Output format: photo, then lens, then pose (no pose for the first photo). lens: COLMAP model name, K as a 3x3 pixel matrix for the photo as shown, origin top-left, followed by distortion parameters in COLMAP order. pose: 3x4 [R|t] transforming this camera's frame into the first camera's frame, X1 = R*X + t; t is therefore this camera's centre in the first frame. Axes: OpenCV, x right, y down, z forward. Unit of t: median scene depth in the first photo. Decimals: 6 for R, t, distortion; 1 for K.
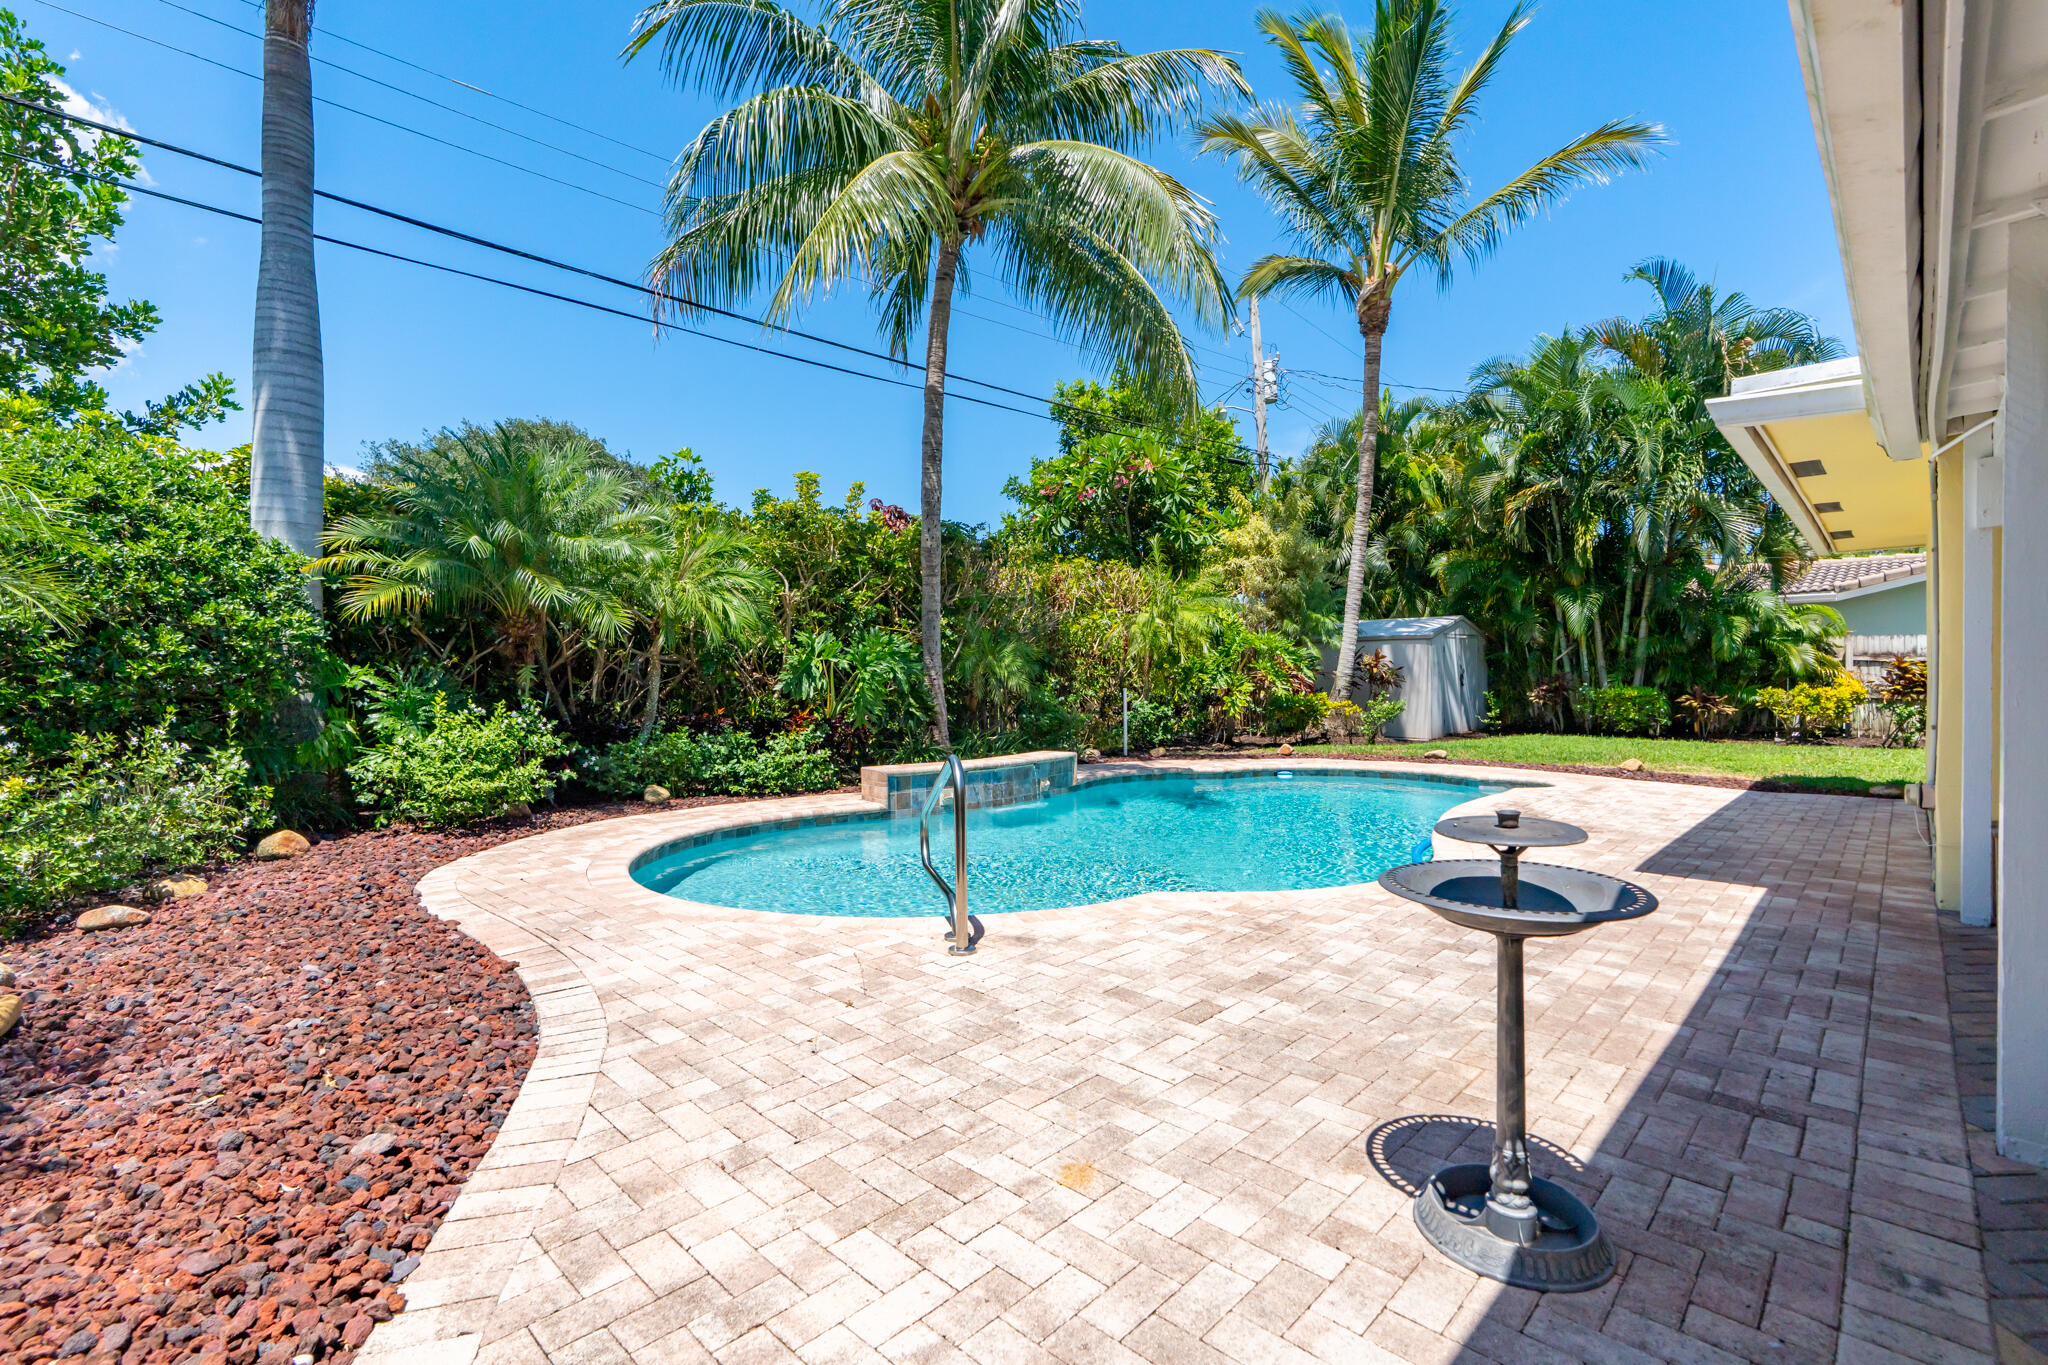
lens RADIAL K [[929.4, 0, 1034.7], [0, 929.4, 680.7], [0, 0, 1]] dist [-0.001155, 0.000355]
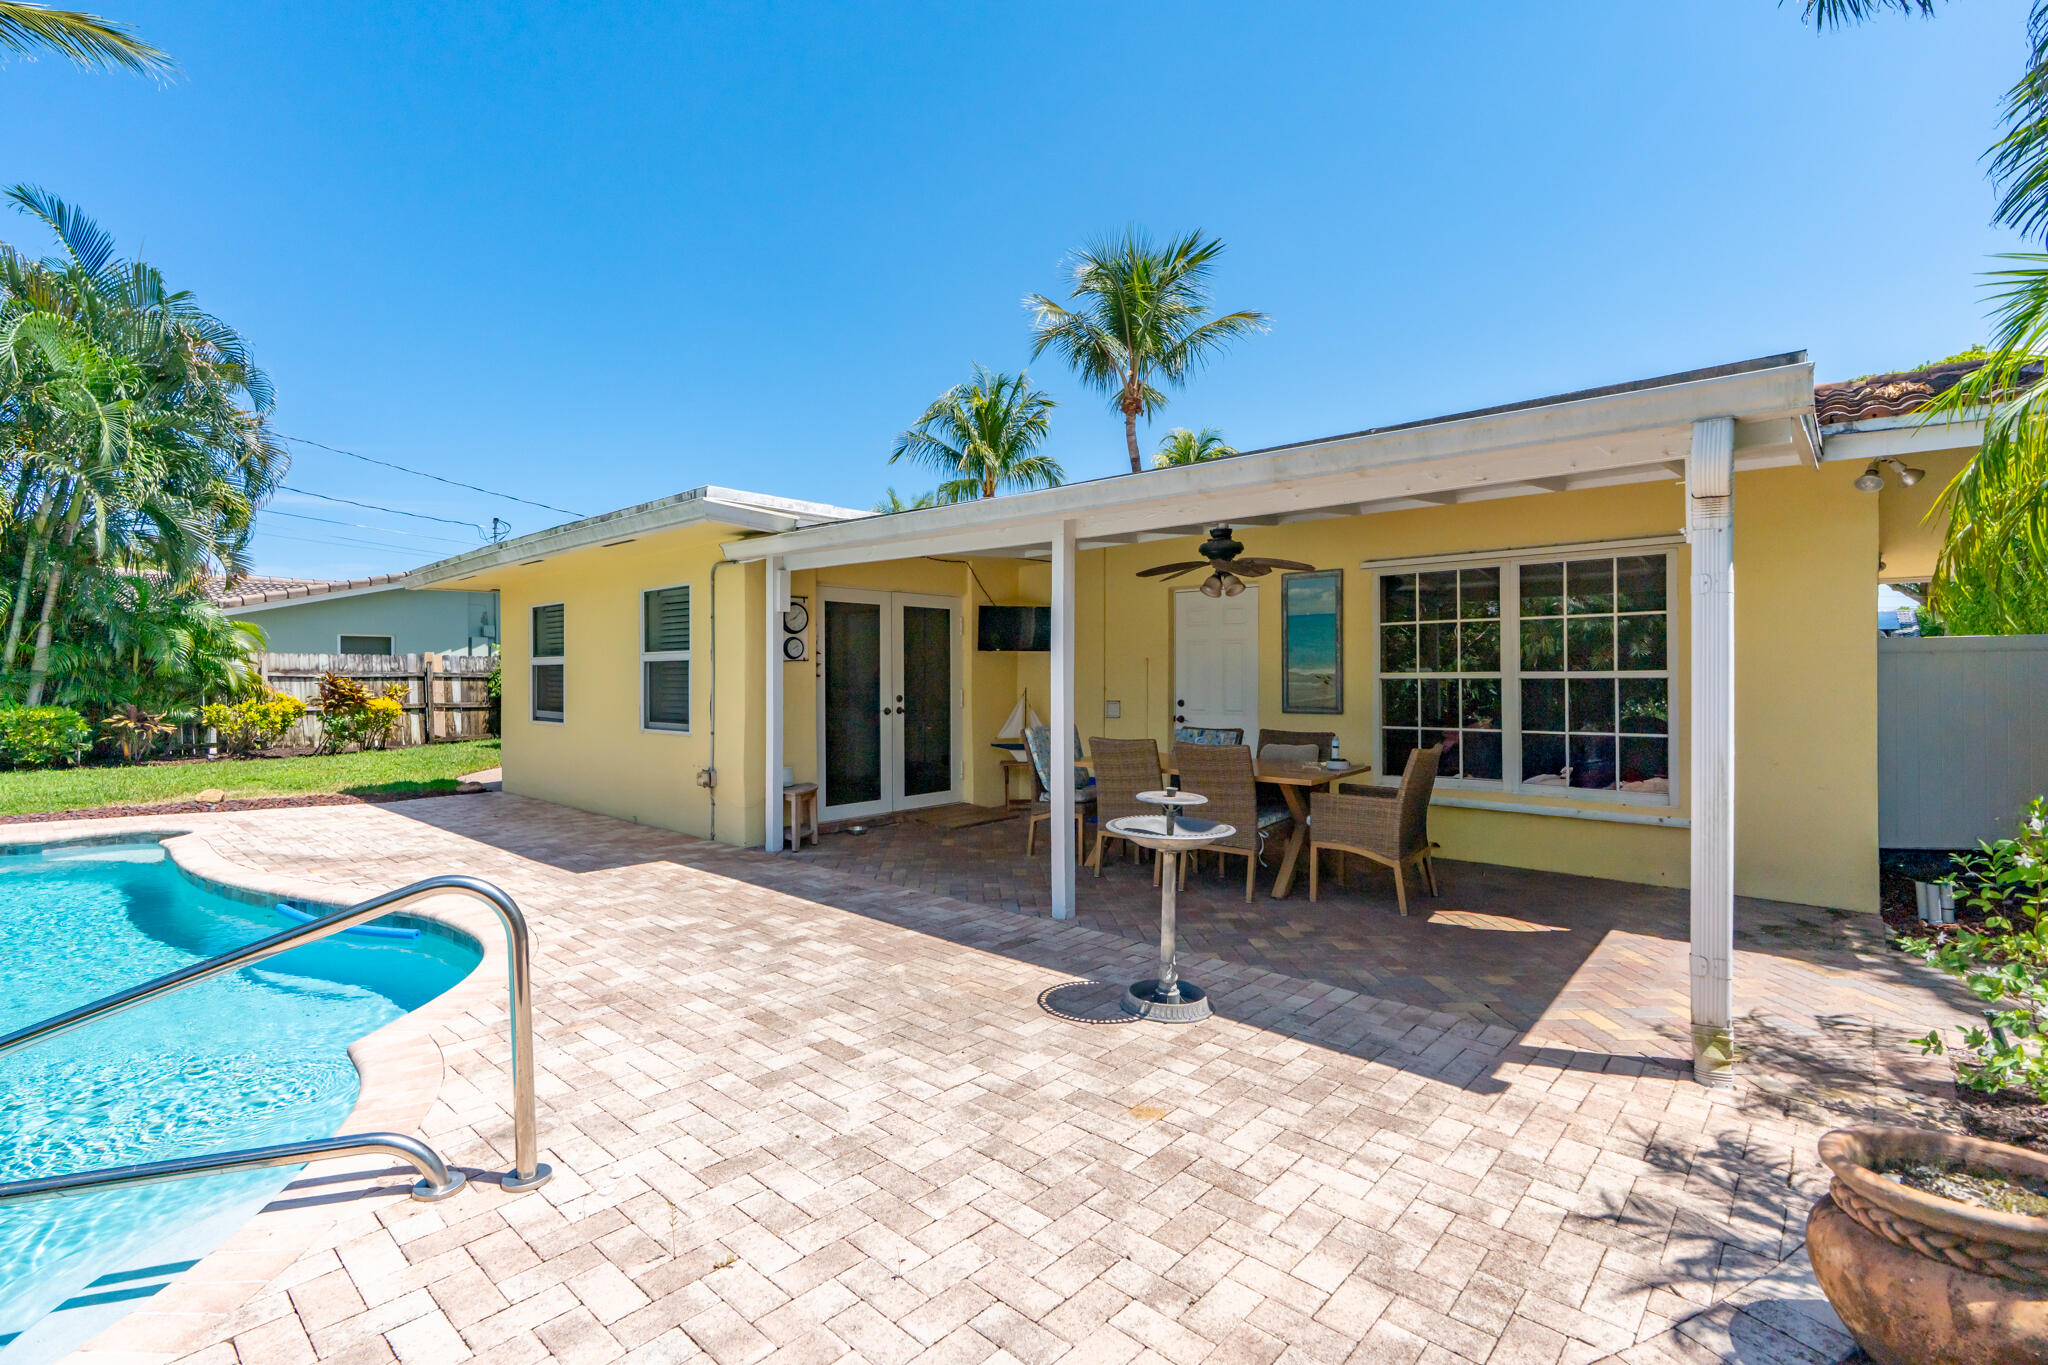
lens RADIAL K [[915.6, 0, 1008.9], [0, 915.6, 681.0], [0, 0, 1]] dist [-0.002215, 0.000269]
pose [[-0.016122, -0.000898, 0.999870, -0.280967], [0.007678, 0.999970, 0.001021, -0.017120], [-0.999841, 0.007693, -0.016114, 0.275779]]
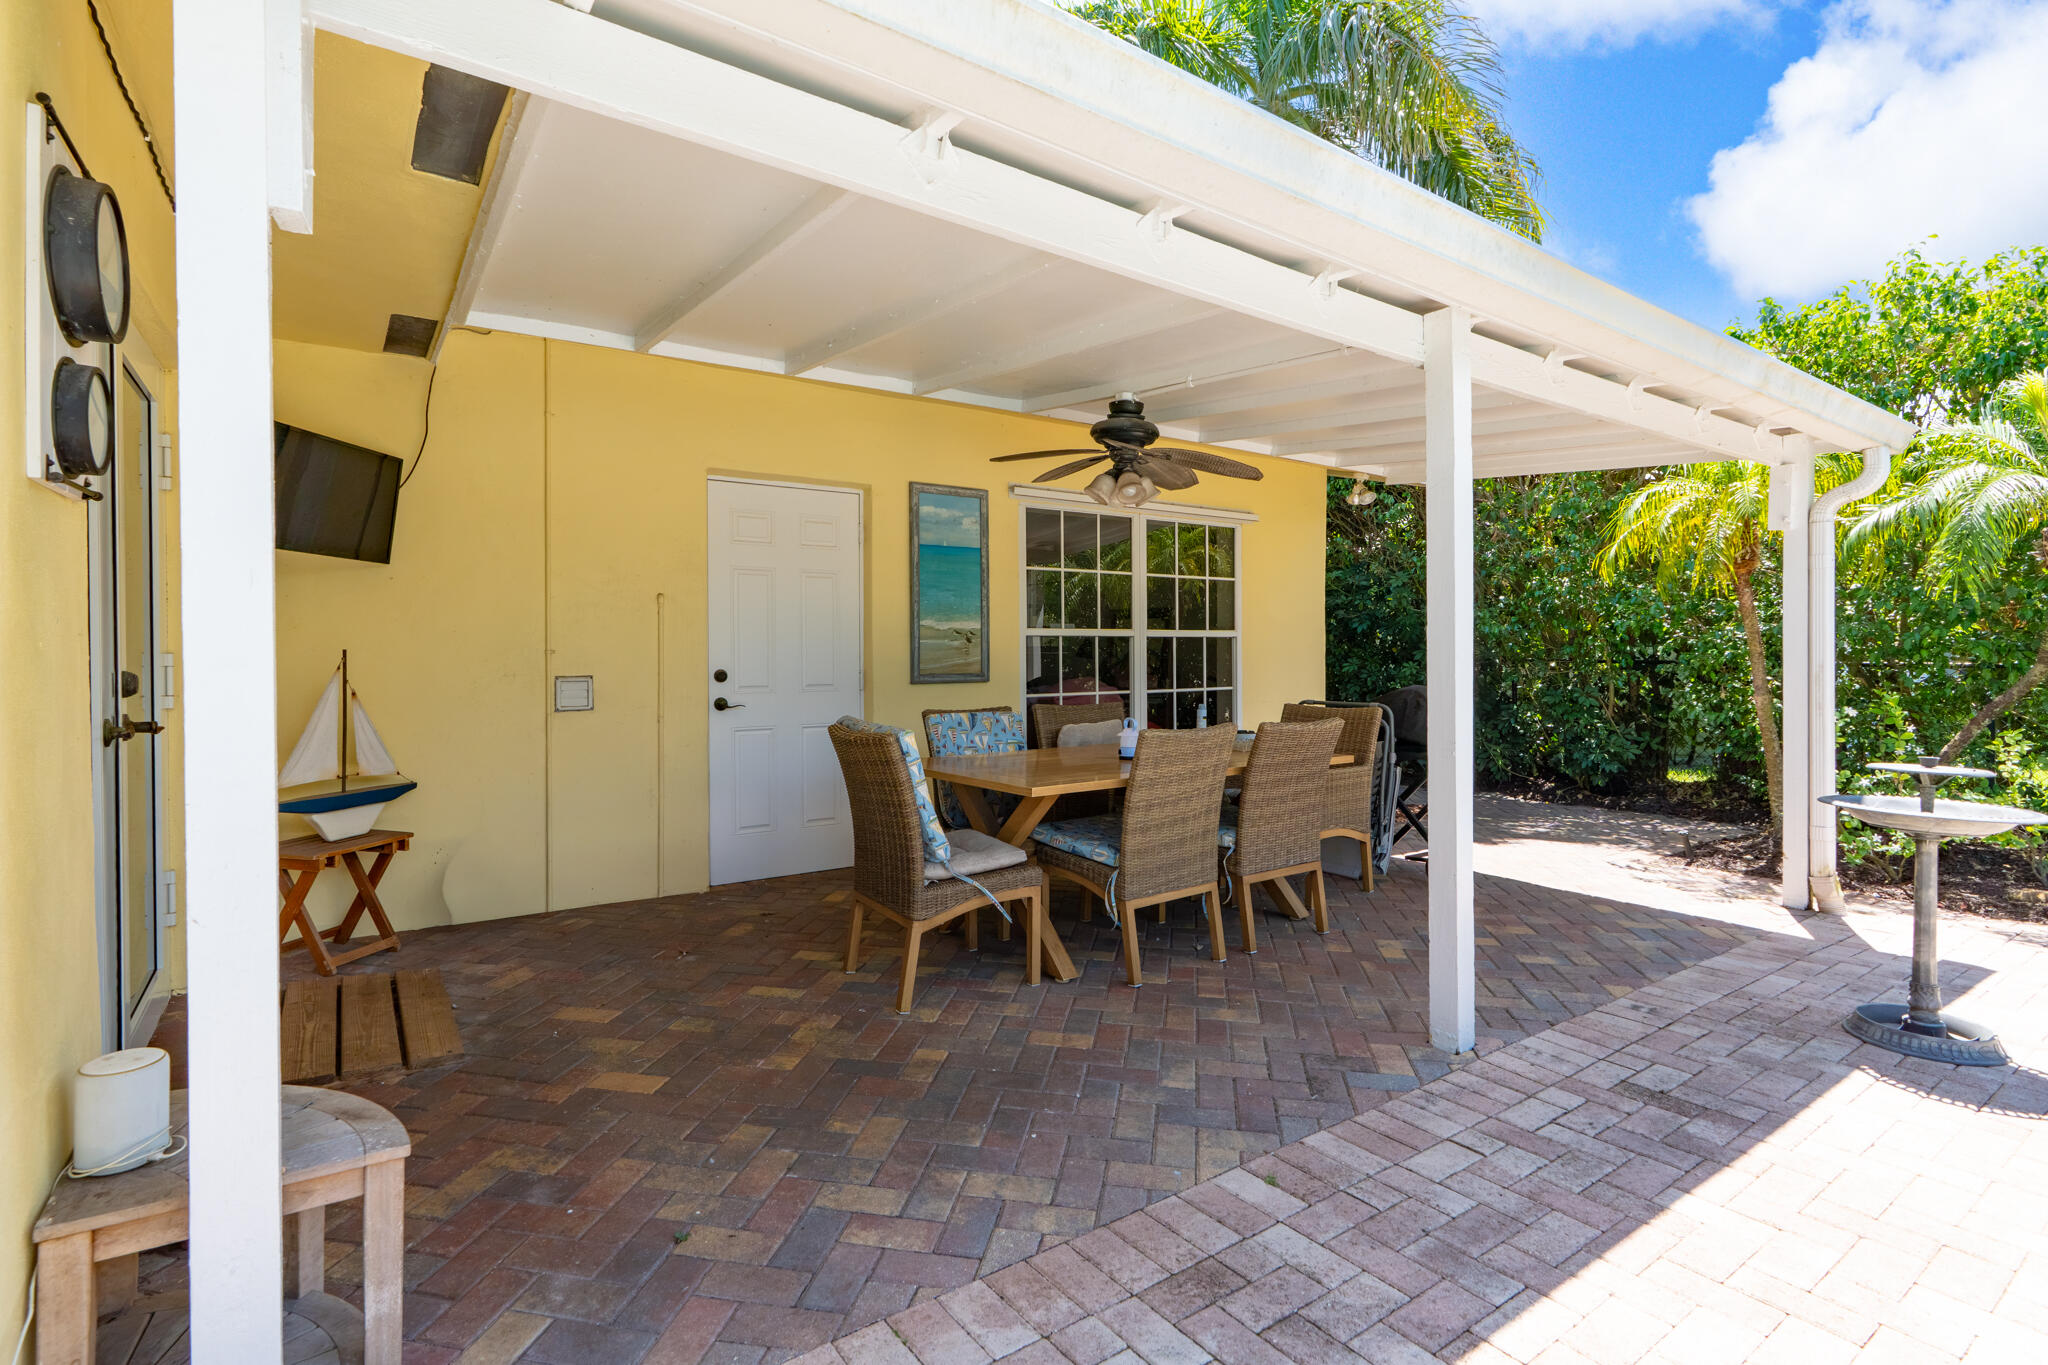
lens RADIAL K [[950.2, 0, 1024.6], [0, 950.2, 656.2], [0, 0, 1]] dist [0.001024, 0.000216]
pose [[-0.977386, 0.005943, 0.211380, 0.321518], [0.007605, 0.999946, 0.007049, -0.006956], [-0.211327, 0.008497, -0.977378, 0.563085]]
